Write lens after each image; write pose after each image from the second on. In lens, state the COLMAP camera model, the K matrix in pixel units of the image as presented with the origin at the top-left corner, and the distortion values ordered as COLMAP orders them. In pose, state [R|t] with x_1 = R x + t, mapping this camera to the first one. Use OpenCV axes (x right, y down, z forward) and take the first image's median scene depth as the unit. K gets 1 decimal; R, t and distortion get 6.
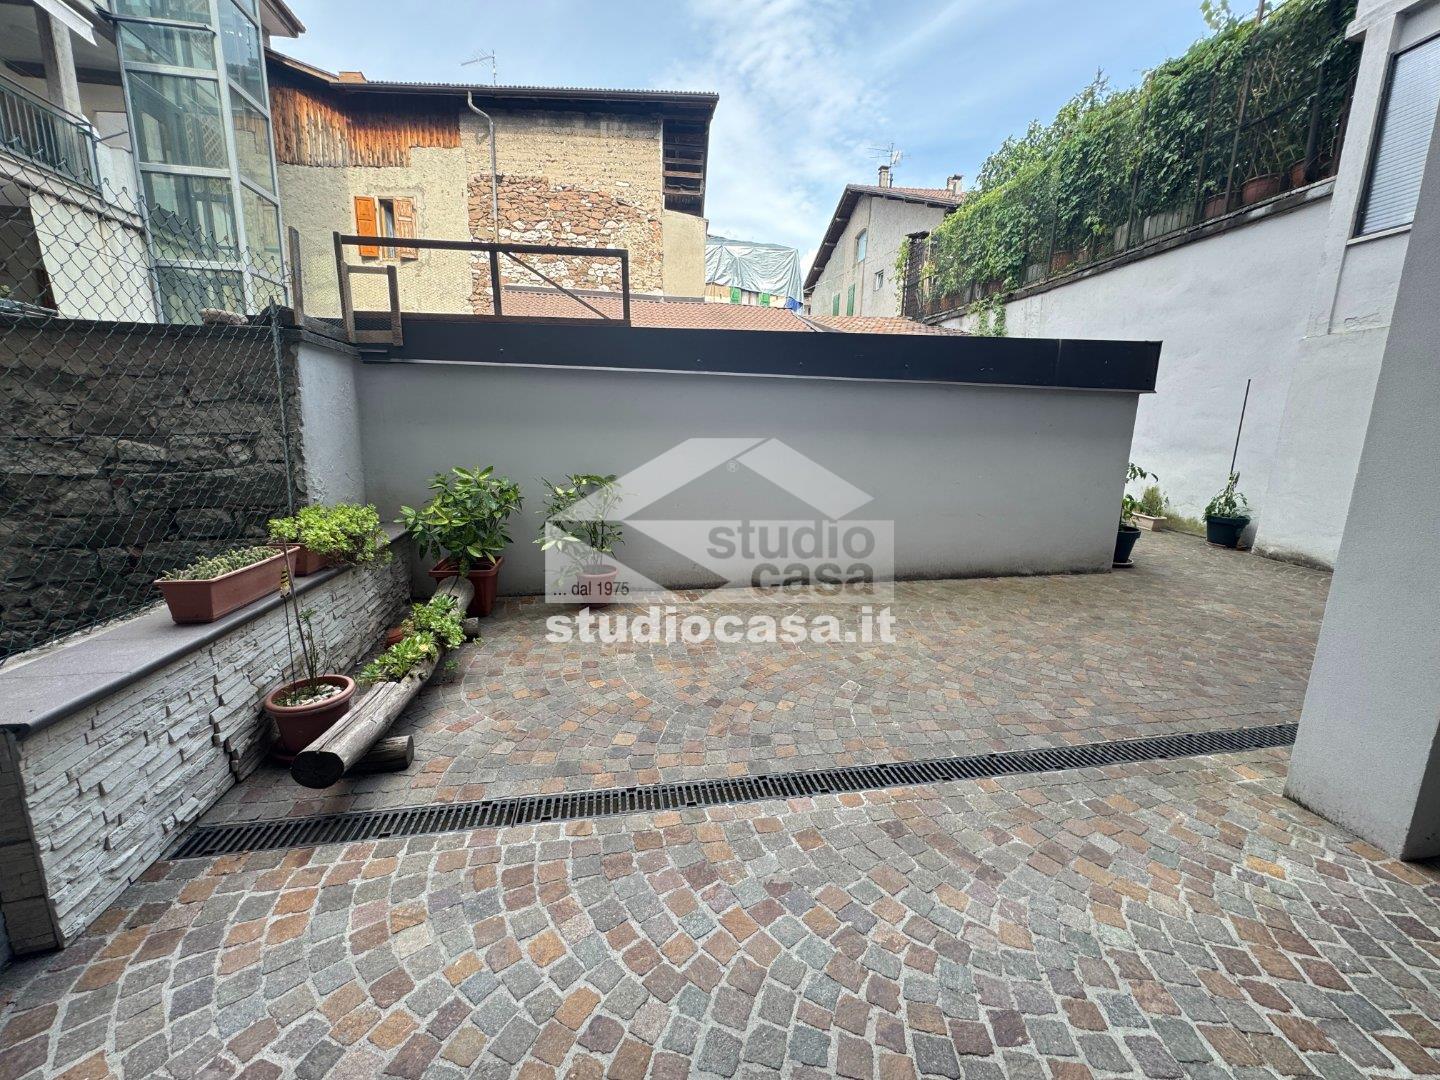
lens RADIAL K [[578.8, 0, 719.7], [0, 578.8, 536.5], [0, 0, 1]] dist [-0.001876, -0.000094]
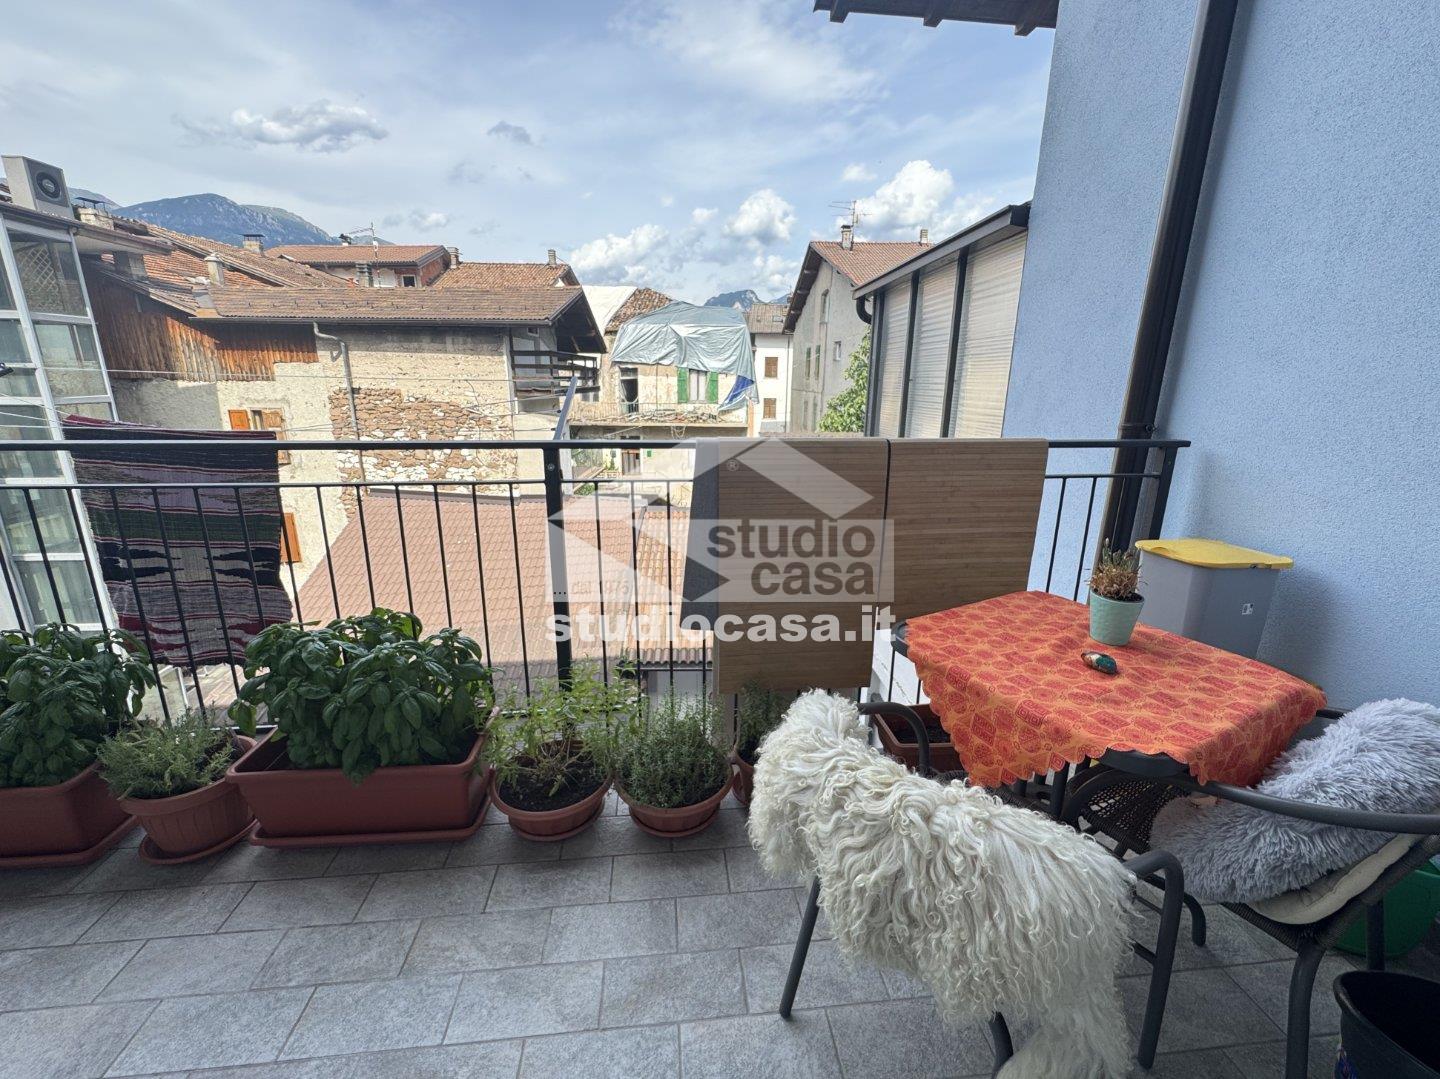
lens RADIAL K [[591.7, 0, 734.9], [0, 591.7, 537.5], [0, 0, 1]] dist [-0.008626, -0.000162]
pose [[0.997547, 0.011064, -0.069125, 0.379351], [-0.005612, 0.996892, 0.078575, -0.445980], [0.069779, -0.077995, 0.994509, -0.030889]]
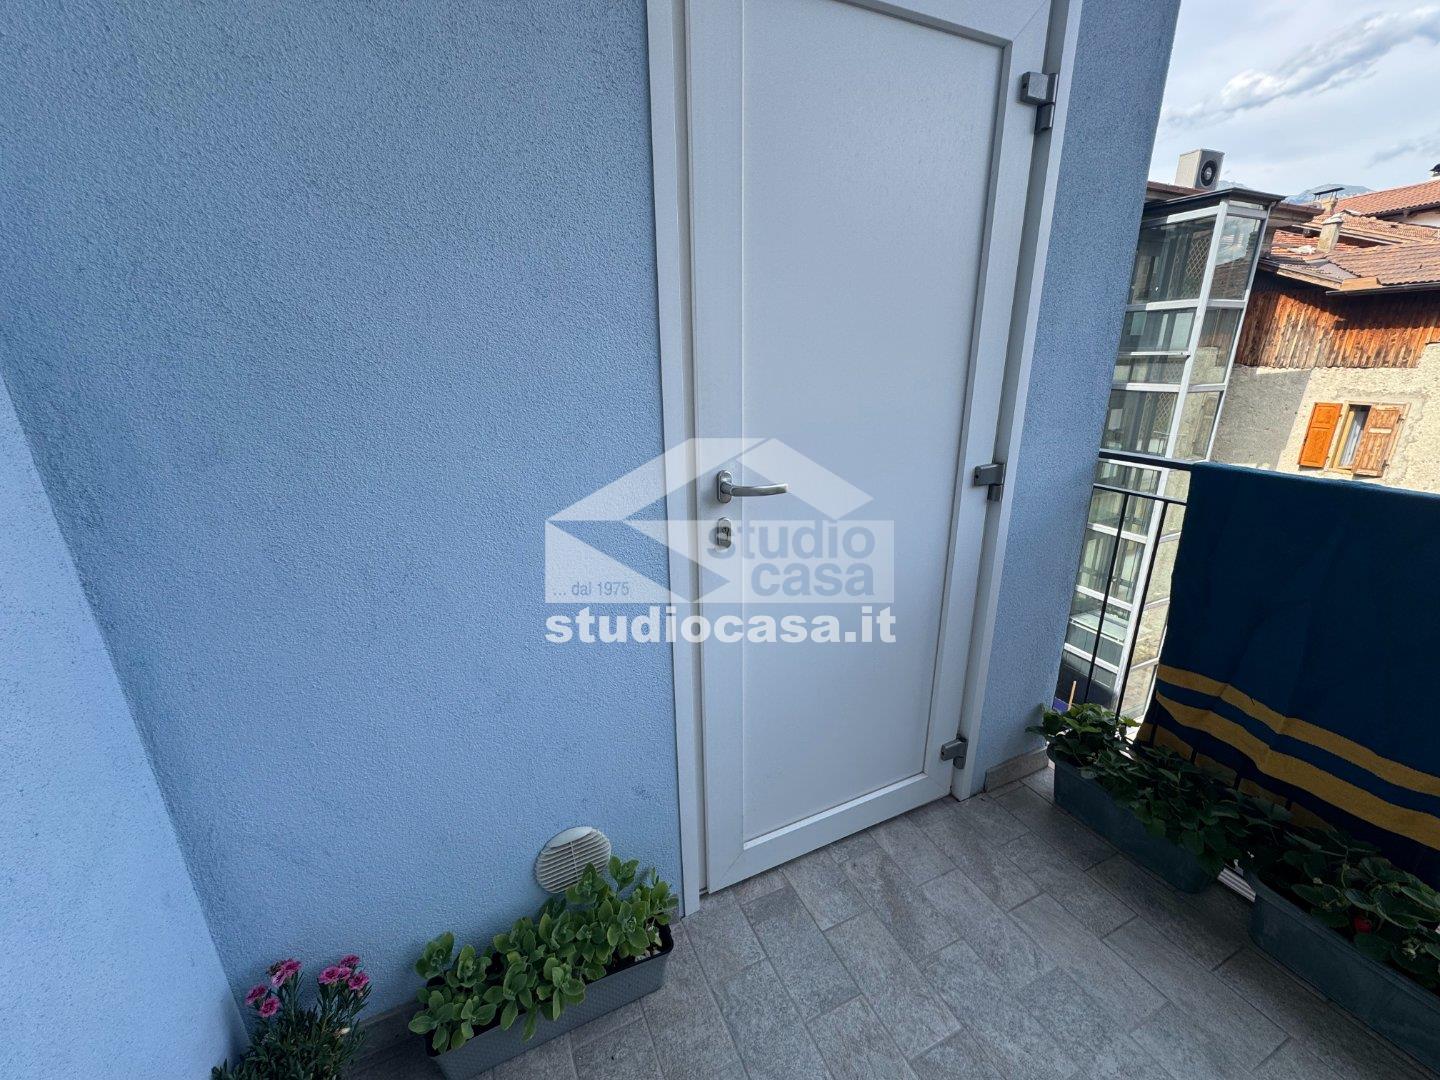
lens RADIAL K [[572.2, 0, 719.1], [0, 572.2, 535.3], [0, 0, 1]] dist [-0.000562, -0.000020]
pose [[0.241483, 0.263480, -0.933951, 0.023175], [-0.162983, 0.959775, 0.228624, -0.445460], [0.956621, 0.097009, 0.274712, -0.102351]]
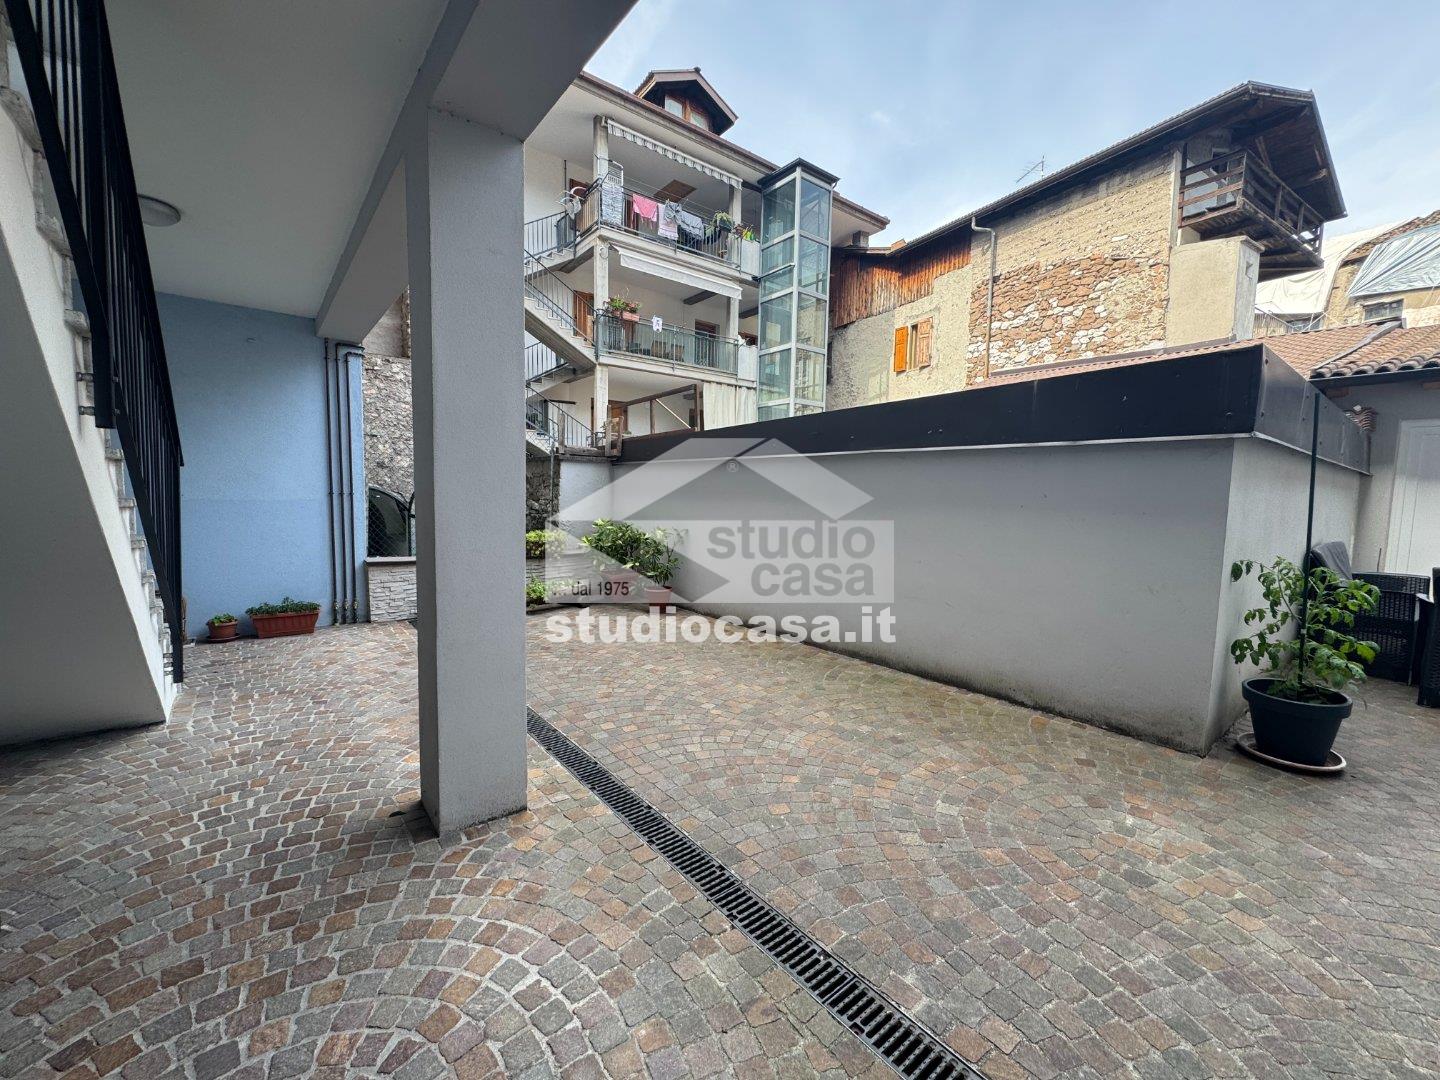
lens RADIAL K [[578.8, 0, 719.7], [0, 578.8, 536.5], [0, 0, 1]] dist [-0.001876, -0.000094]
pose [[0.467616, 0.057993, -0.882027, 0.365747], [-0.174677, 0.984231, -0.027894, -0.019256], [0.866500, 0.167113, 0.470373, 0.117107]]
